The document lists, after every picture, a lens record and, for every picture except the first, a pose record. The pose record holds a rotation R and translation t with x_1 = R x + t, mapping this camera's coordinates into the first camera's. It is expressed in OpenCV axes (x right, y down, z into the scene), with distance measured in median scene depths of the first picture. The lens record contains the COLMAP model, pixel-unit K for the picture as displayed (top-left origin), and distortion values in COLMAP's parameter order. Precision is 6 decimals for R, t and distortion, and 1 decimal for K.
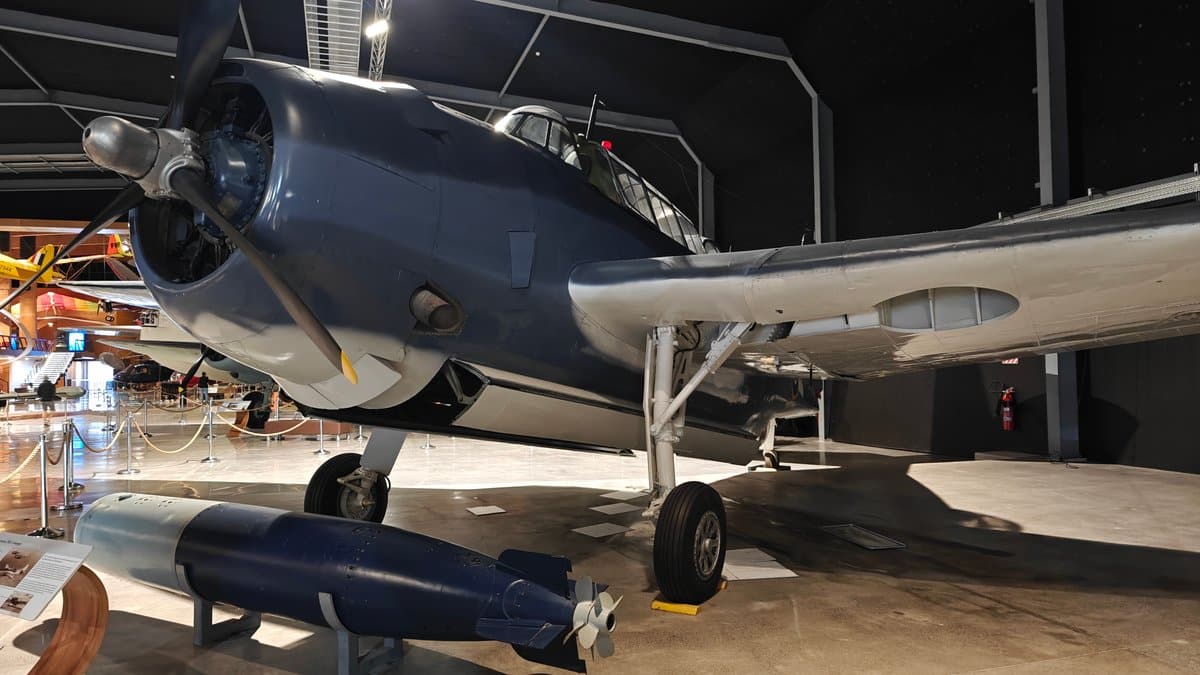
lens RADIAL K [[829.9, 0, 595.5], [0, 829.9, 338.0], [0, 0, 1]] dist [0.044414, -0.047944]
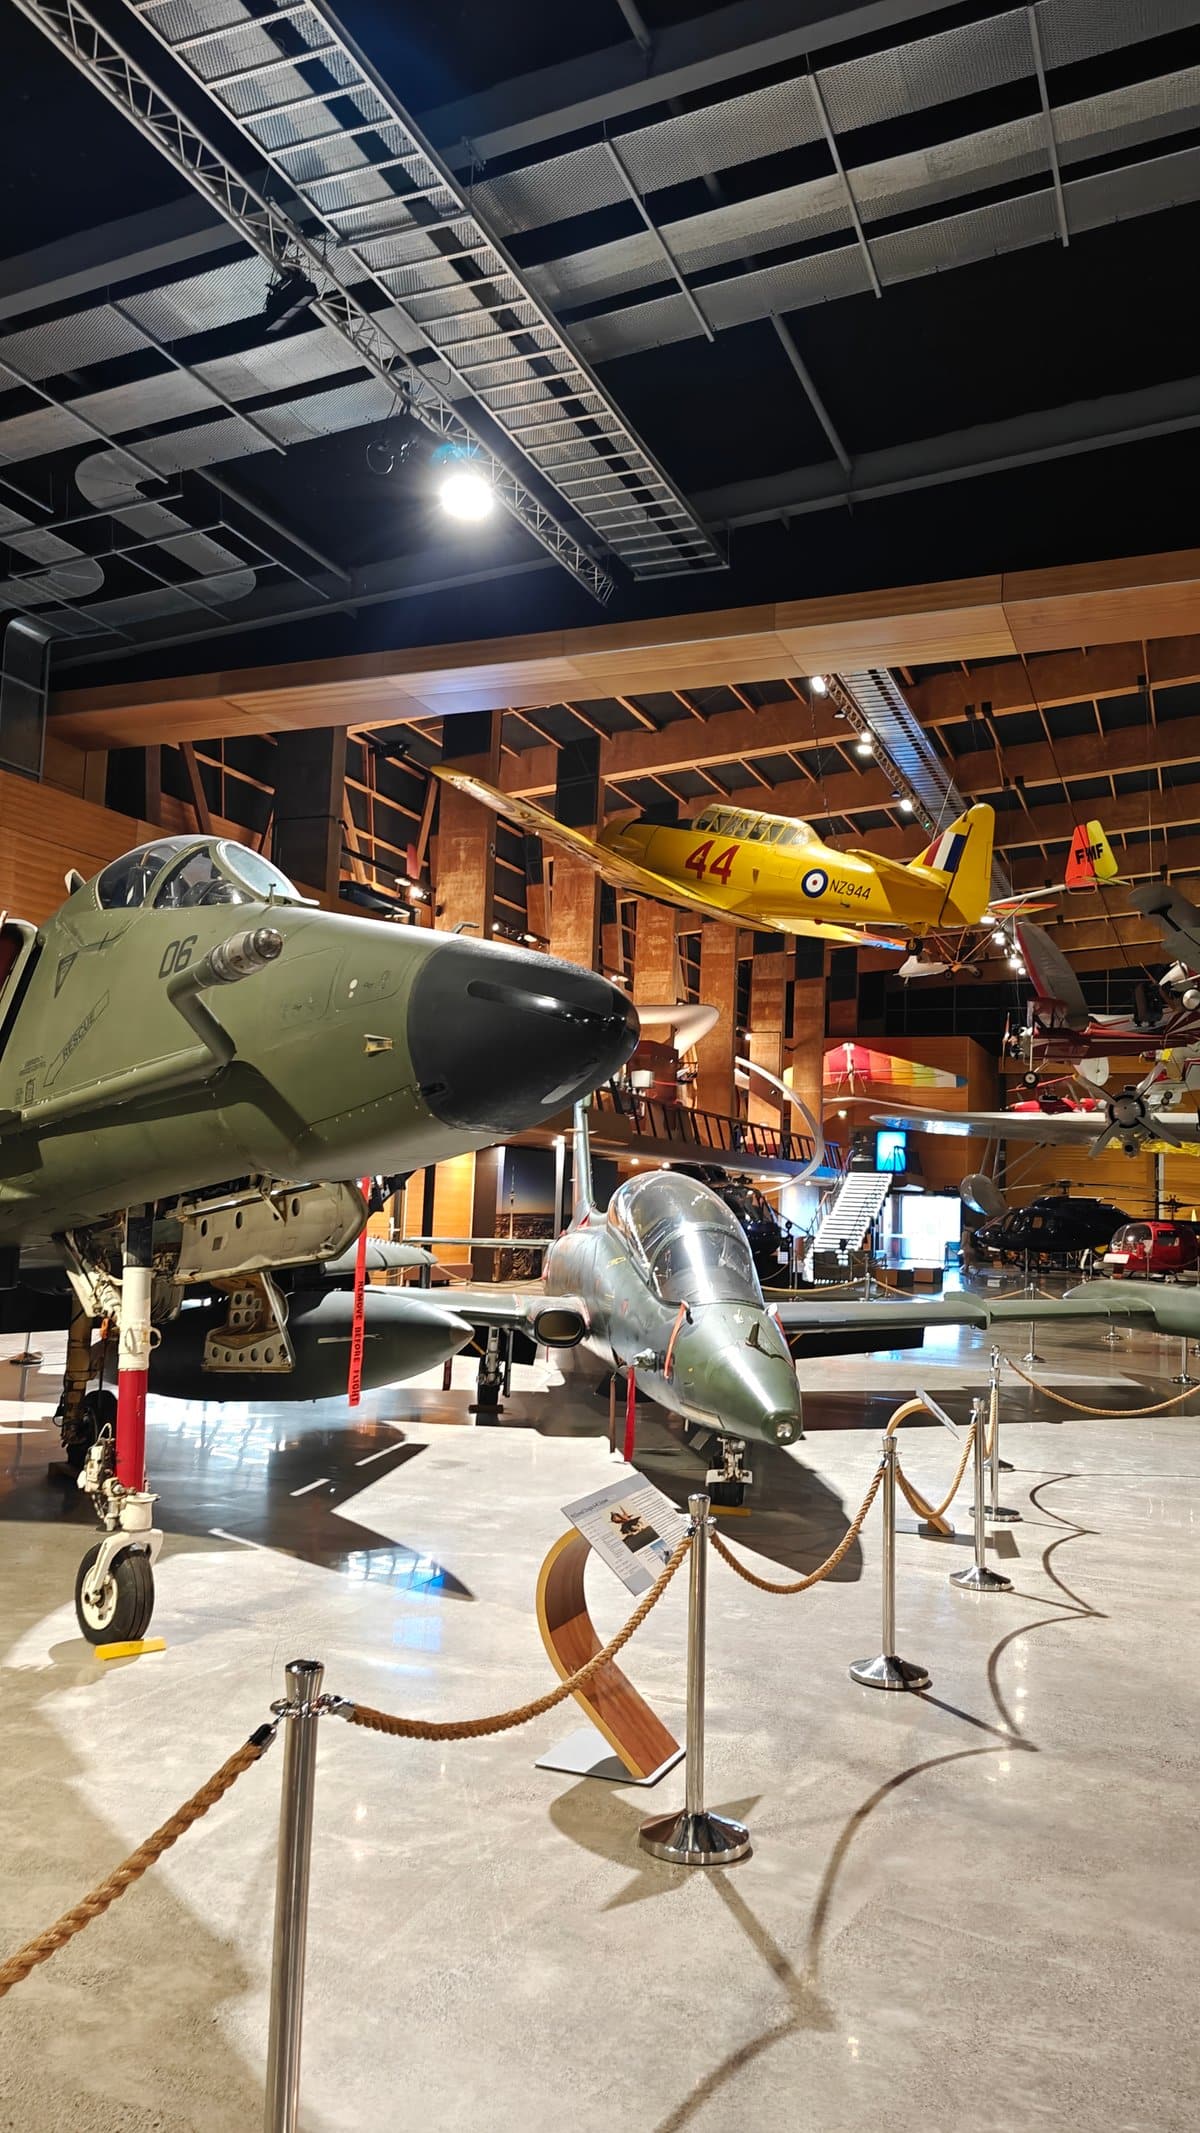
lens RADIAL K [[1475.2, 0, 588.1], [0, 1475.2, 1067.8], [0, 0, 1]] dist [0.044414, -0.047944]
pose [[0.765218, -0.016154, -0.643568, -0.250585], [-0.029009, 0.997804, -0.059539, 0.013205], [0.643117, 0.064230, 0.763069, 0.302864]]
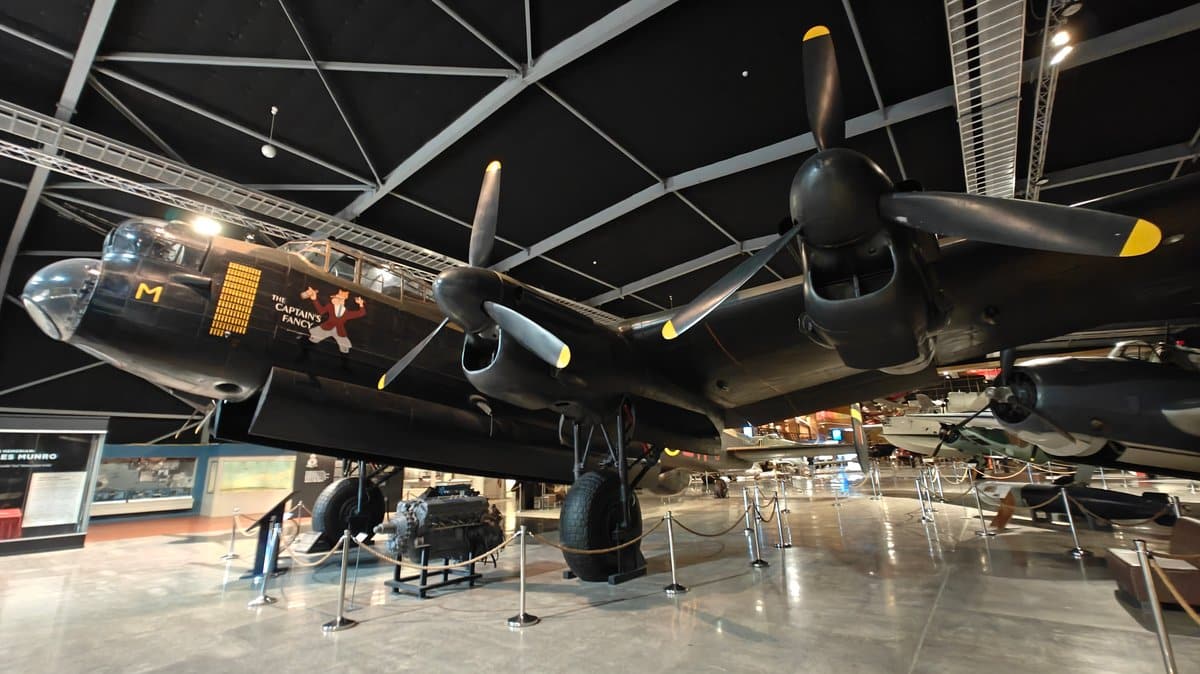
lens RADIAL K [[502.9, 0, 604.4], [0, 502.9, 339.9], [0, 0, 1]] dist [0.000383, -0.000054]
pose [[0.582400, -0.191324, -0.790066, 0.021265], [0.049135, 0.978417, -0.200715, -0.004155], [0.811416, 0.078077, 0.579231, -0.124039]]
